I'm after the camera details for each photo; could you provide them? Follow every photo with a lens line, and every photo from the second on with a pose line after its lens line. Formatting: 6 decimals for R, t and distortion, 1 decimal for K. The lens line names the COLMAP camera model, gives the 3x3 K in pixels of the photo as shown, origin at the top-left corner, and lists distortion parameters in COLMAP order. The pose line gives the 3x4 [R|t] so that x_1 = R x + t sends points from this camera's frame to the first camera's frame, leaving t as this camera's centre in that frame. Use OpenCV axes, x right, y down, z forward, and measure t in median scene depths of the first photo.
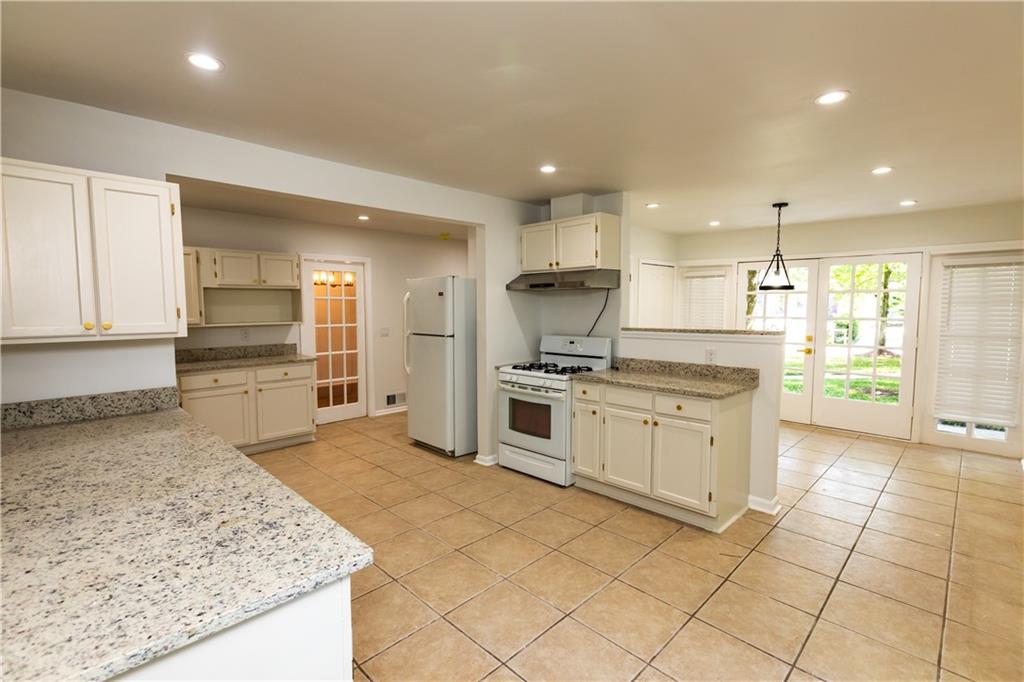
lens RADIAL K [[457.7, 0, 512.0], [0, 457.7, 341.0], [0, 0, 1]] dist [-0.001596, -0.000303]
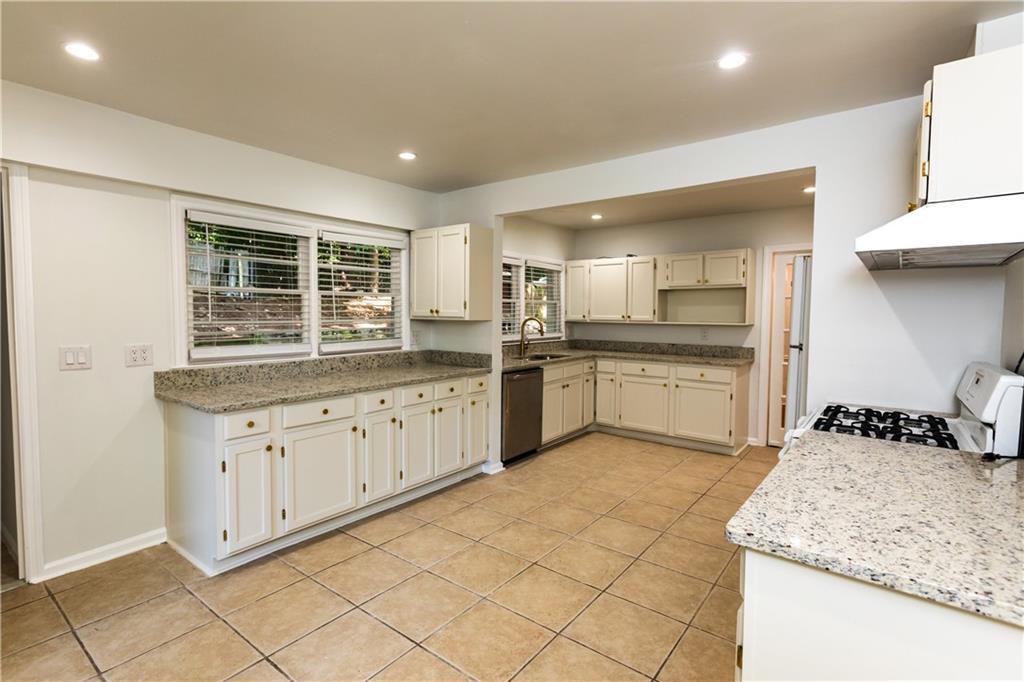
lens RADIAL K [[482.2, 0, 512.0], [0, 482.2, 341.0], [0, 0, 1]] dist [0.000964, 0.000039]
pose [[0.143314, 0.064134, -0.987597, 0.484902], [-0.086864, 0.994862, 0.052001, -0.019528], [0.985858, 0.078334, 0.148149, 0.472741]]
